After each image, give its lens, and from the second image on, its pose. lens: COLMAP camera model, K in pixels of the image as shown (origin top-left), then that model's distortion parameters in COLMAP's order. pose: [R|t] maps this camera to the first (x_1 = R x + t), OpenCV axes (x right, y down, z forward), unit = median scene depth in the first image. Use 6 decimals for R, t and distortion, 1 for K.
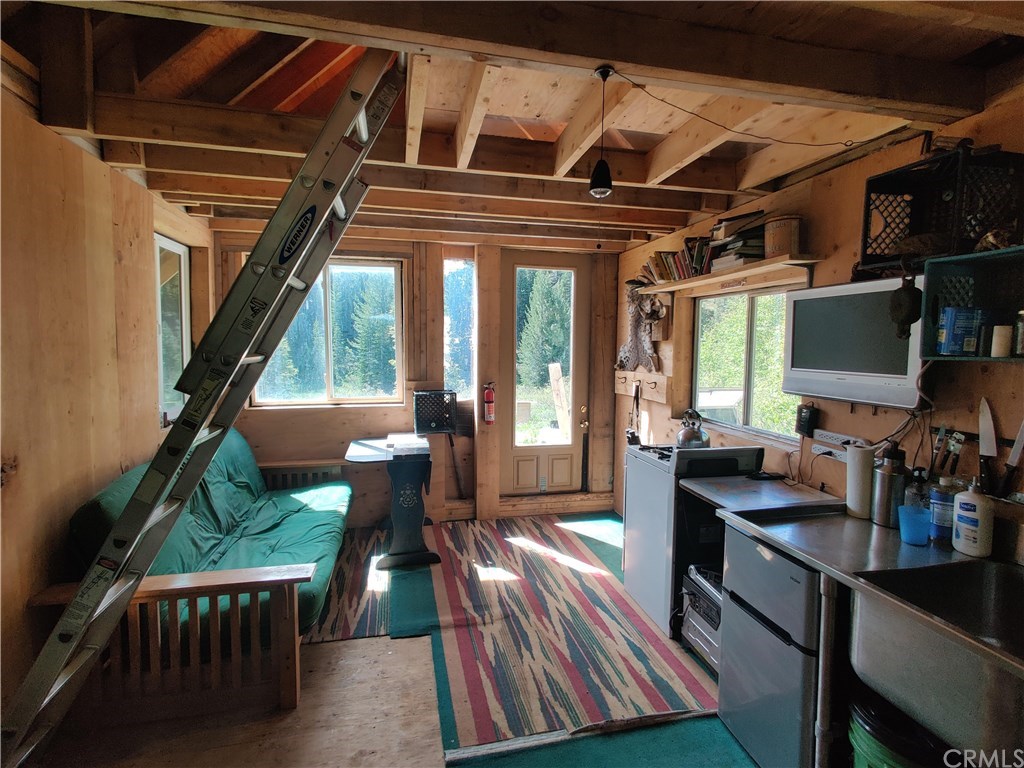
lens RADIAL K [[506.4, 0, 509.3], [0, 506.4, 379.1], [0, 0, 1]] dist [-0.000043, -0.000644]
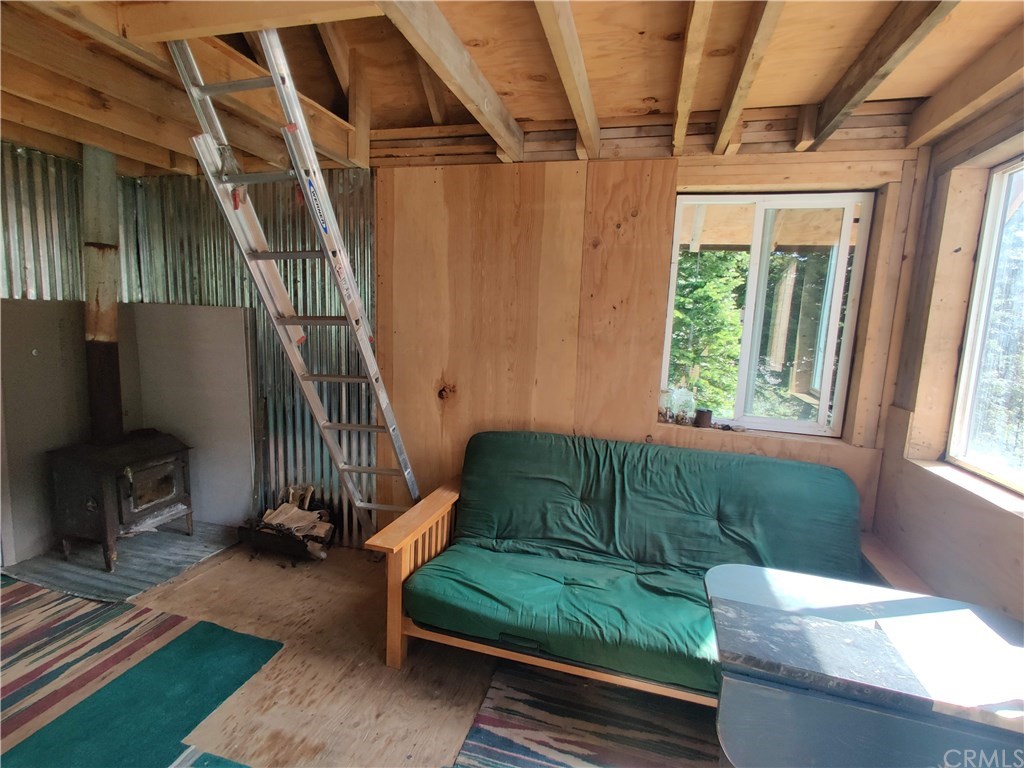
lens RADIAL K [[506.4, 0, 509.3], [0, 506.4, 379.1], [0, 0, 1]] dist [-0.000043, -0.000644]
pose [[-0.470233, 0.087656, -0.878179, 0.165478], [-0.110735, 0.981331, 0.157247, -0.062801], [0.875568, 0.171187, -0.451748, 0.810553]]
